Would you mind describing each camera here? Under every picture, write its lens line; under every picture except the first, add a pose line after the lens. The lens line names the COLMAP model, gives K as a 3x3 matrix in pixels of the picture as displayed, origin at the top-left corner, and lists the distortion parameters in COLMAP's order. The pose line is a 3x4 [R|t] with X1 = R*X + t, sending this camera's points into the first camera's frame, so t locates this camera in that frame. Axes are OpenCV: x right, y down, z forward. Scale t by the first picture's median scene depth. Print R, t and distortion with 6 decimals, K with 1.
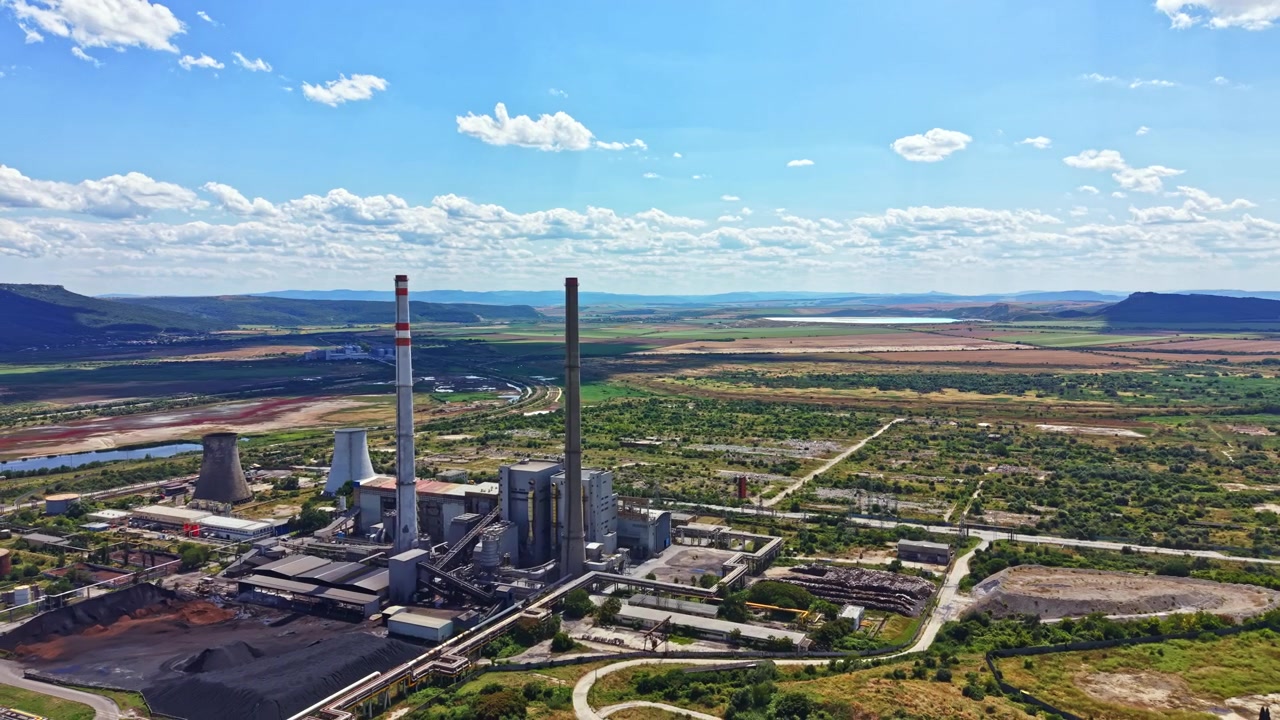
lens RADIAL K [[898.3, 0, 640.0], [0, 898.3, 360.0], [0, 0, 1]] dist [0.009693, -0.003230]
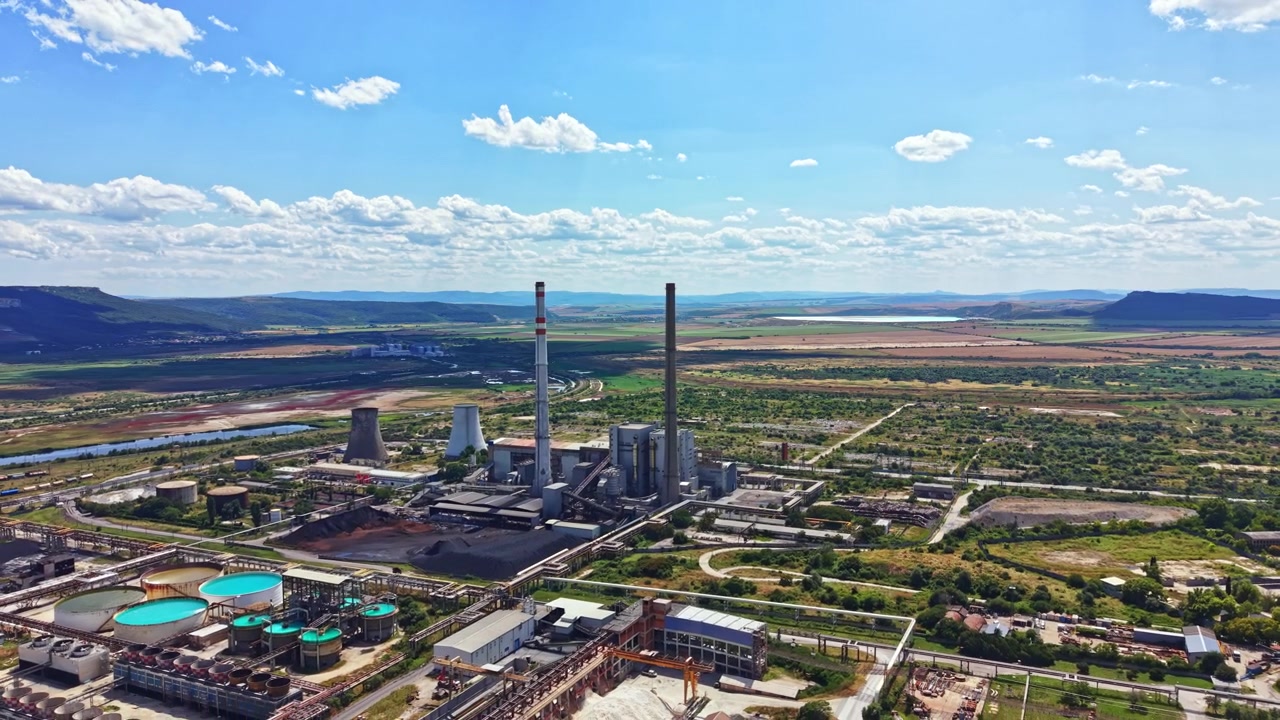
lens RADIAL K [[917.7, 0, 645.4], [0, 917.7, 310.2], [0, 0, 1]] dist [0.004768, -0.002626]
pose [[0.999979, -0.002752, 0.005917, -0.046075], [0.003077, 0.998443, -0.055695, 0.010378], [-0.005755, 0.055712, 0.998430, -0.144086]]
